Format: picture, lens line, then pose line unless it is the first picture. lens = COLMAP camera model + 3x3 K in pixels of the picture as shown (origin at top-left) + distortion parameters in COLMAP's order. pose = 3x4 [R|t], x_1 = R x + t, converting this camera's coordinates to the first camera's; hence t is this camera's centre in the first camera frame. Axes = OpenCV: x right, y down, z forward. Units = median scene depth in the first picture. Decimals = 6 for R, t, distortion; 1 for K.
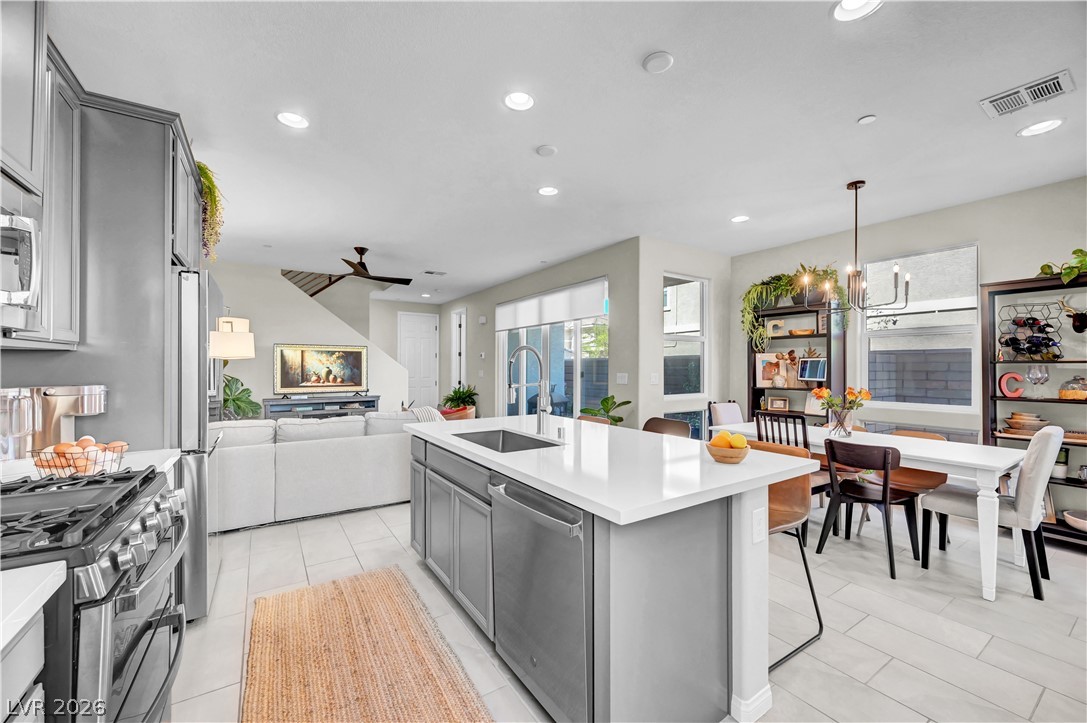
lens RADIAL K [[426.8, 0, 544.0], [0, 426.8, 367.0], [0, 0, 1]] dist [-0.001038, -0.000057]
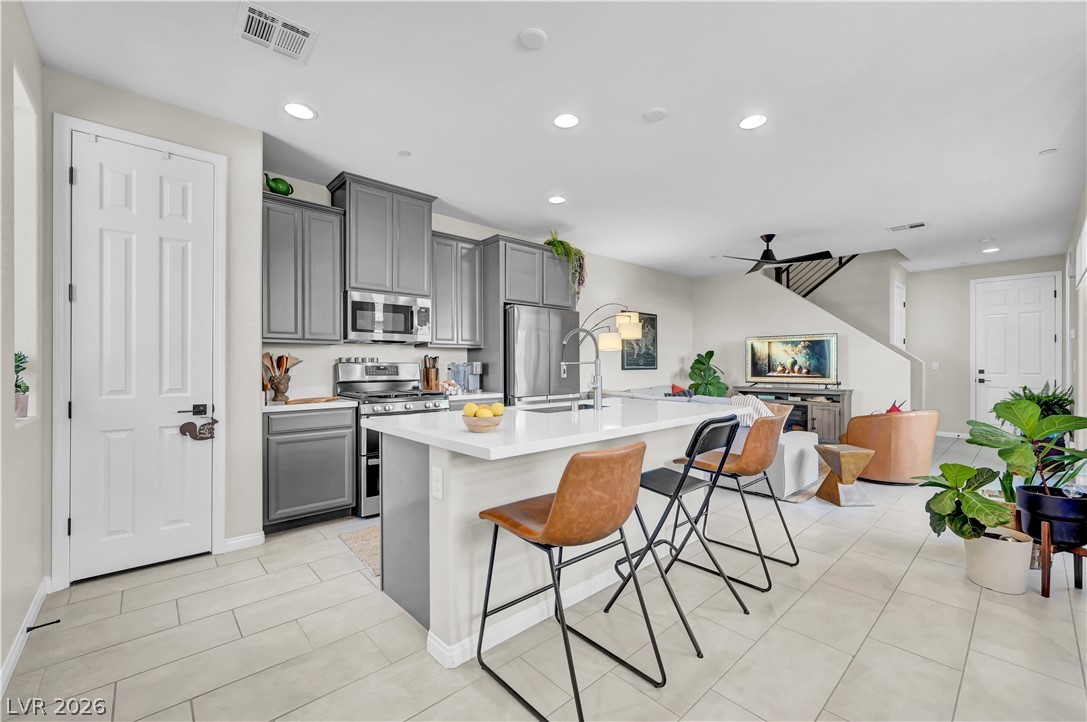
lens RADIAL K [[445.4, 0, 544.0], [0, 445.4, 364.2], [0, 0, 1]] dist [0.001092, -0.000025]
pose [[0.149949, 0.000177, -0.988694, 0.425966], [0.002792, 0.999996, 0.000603, 0.013698], [0.988690, -0.002851, 0.149948, 0.278956]]
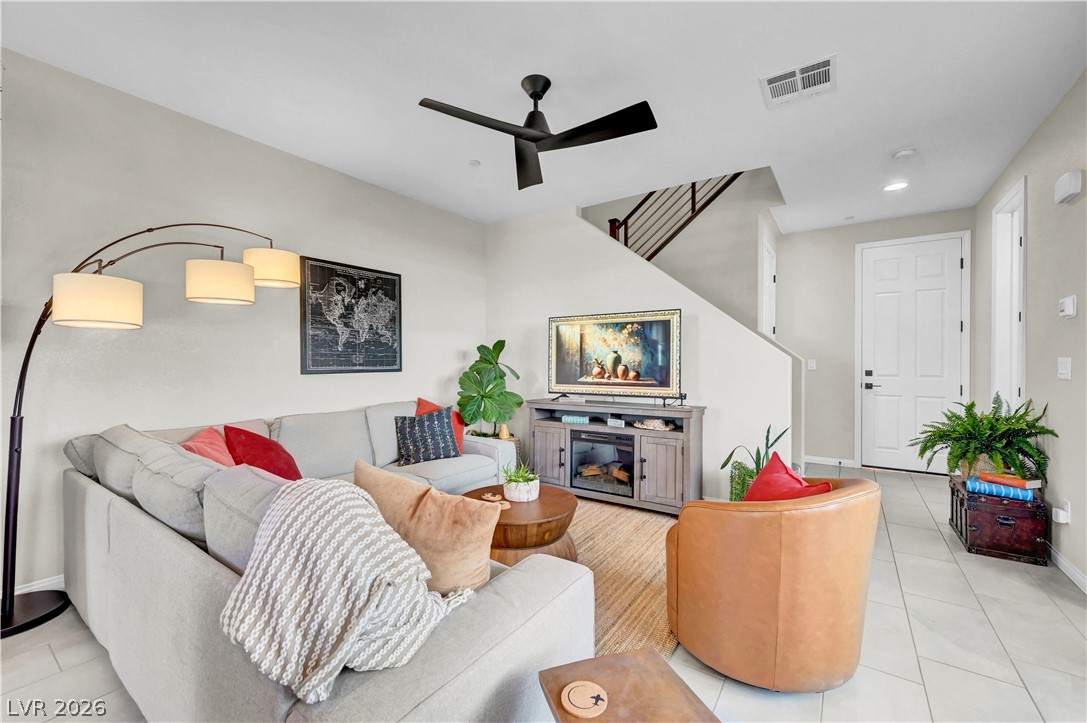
lens RADIAL K [[444.9, 0, 545.3], [0, 444.9, 366.5], [0, 0, 1]] dist [-0.001386, -0.000046]
pose [[0.374173, 0.010896, -0.927295, 0.011986], [0.001677, 0.999921, 0.012425, 0.013316], [0.927357, -0.006204, 0.374125, 0.692503]]
